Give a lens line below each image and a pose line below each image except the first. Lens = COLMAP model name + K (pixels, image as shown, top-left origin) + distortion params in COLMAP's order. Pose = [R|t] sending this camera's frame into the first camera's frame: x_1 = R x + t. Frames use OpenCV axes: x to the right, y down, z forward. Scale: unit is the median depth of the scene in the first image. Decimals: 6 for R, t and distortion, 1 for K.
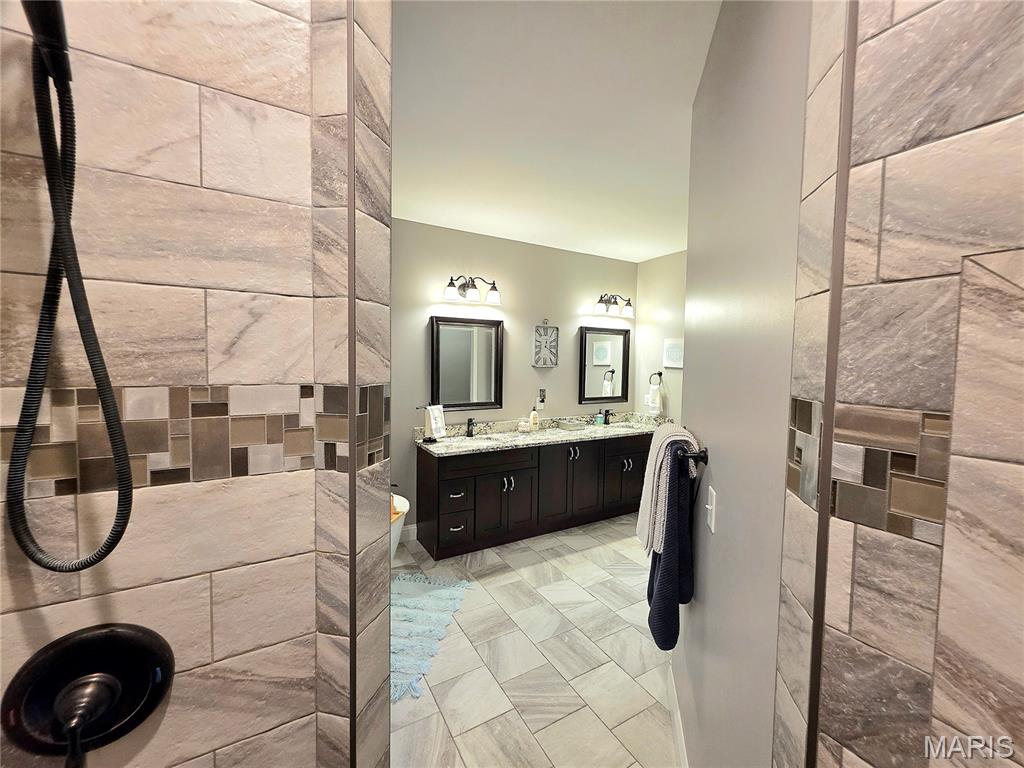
lens RADIAL K [[407.7, 0, 515.5], [0, 407.7, 381.8], [0, 0, 1]] dist [0.001014, 0.000309]
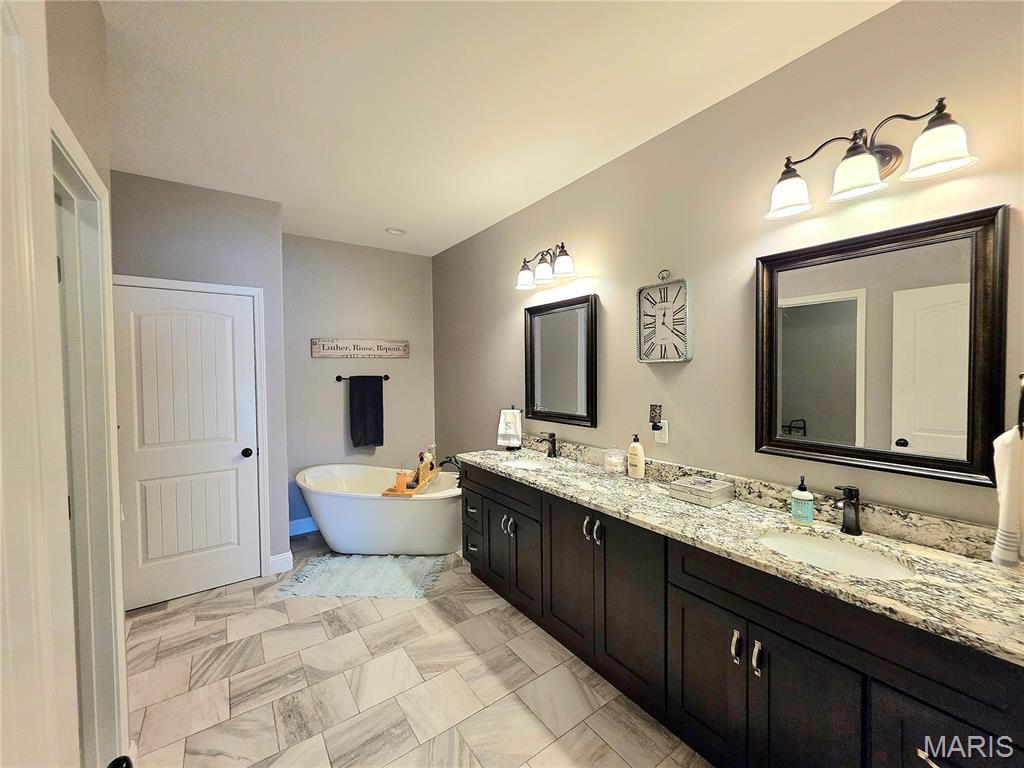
lens RADIAL K [[407.7, 0, 515.5], [0, 407.7, 381.8], [0, 0, 1]] dist [0.001014, 0.000309]
pose [[0.090452, 0.009721, -0.995853, 0.621012], [-0.034960, 0.999367, 0.006580, -0.009309], [0.995287, 0.034220, 0.090735, 0.831858]]
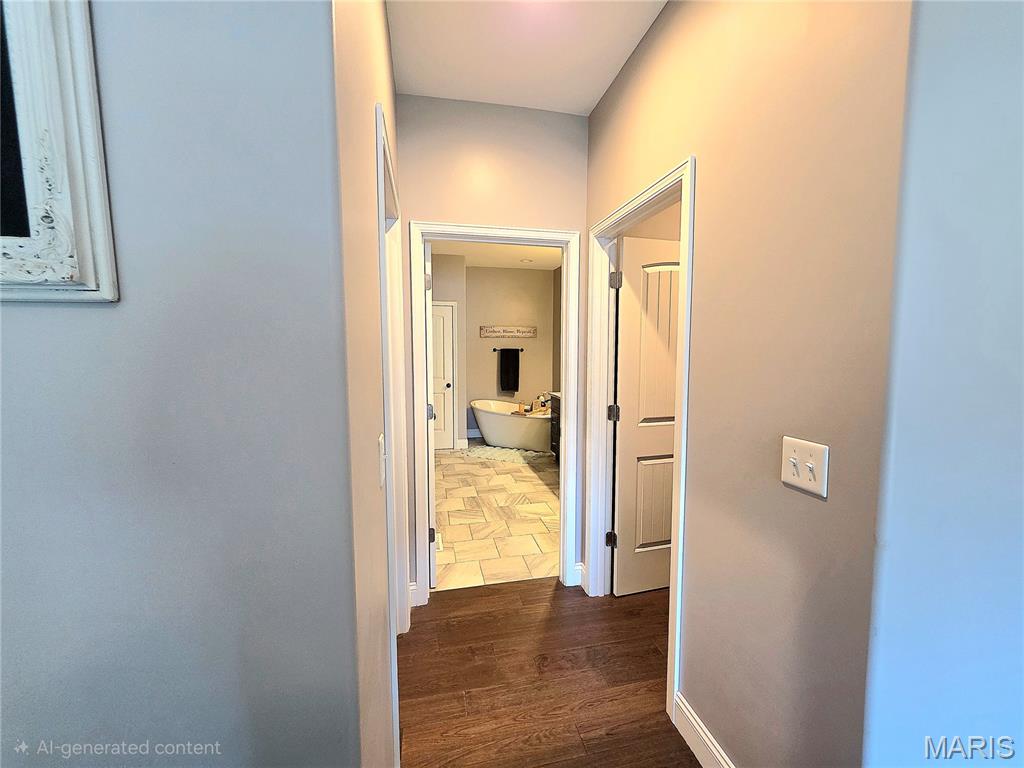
lens RADIAL K [[407.7, 0, 515.5], [0, 407.7, 381.8], [0, 0, 1]] dist [0.001014, 0.000309]
pose [[-0.308954, 0.058439, -0.949280, 1.183922], [-0.053688, 0.995447, 0.078754, -0.001289], [0.949560, 0.075296, -0.304410, 1.105422]]
